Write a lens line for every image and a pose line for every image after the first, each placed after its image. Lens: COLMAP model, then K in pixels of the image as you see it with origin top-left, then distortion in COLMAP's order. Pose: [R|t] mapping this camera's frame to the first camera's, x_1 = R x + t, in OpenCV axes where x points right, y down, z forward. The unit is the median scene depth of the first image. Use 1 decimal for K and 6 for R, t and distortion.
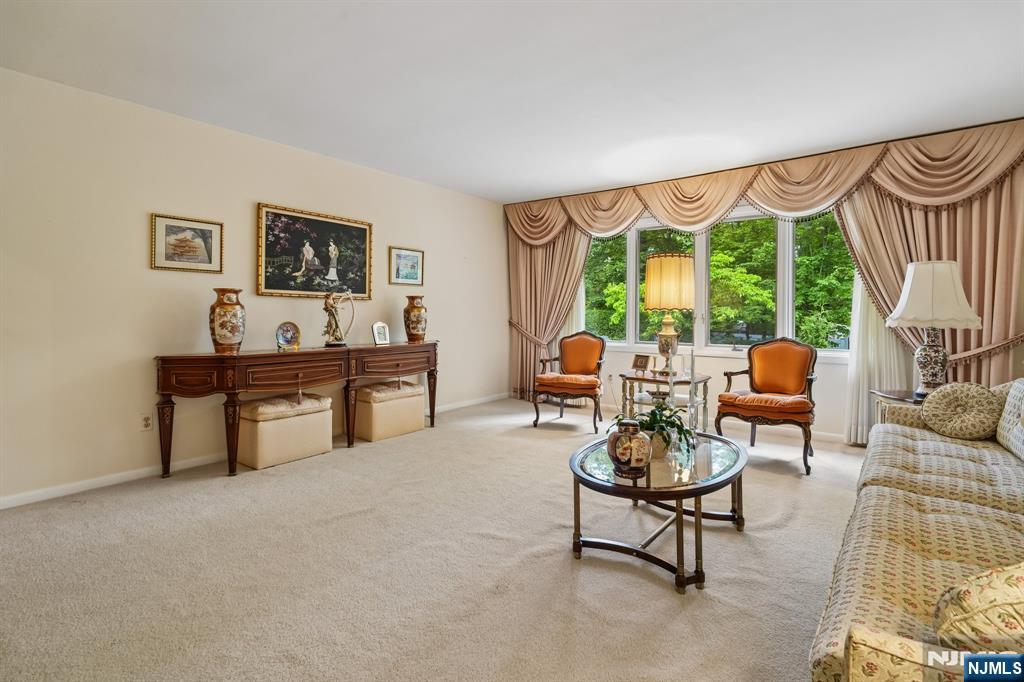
lens RADIAL K [[481.4, 0, 508.8], [0, 481.4, 318.6], [0, 0, 1]] dist [0.001748, -0.004555]
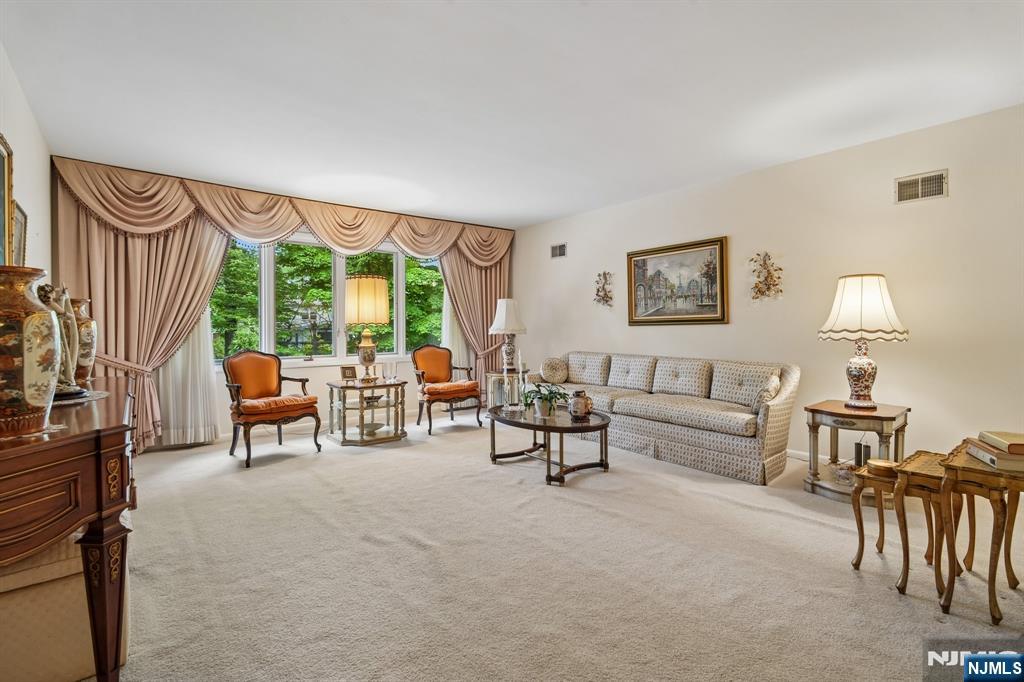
lens RADIAL K [[481.4, 0, 514.7], [0, 481.4, 337.6], [0, 0, 1]] dist [0.001748, -0.004555]
pose [[0.217078, -0.026691, 0.975789, -0.697018], [0.013137, 0.999615, 0.024420, -0.010600], [-0.976066, 0.007518, 0.217345, 0.407387]]
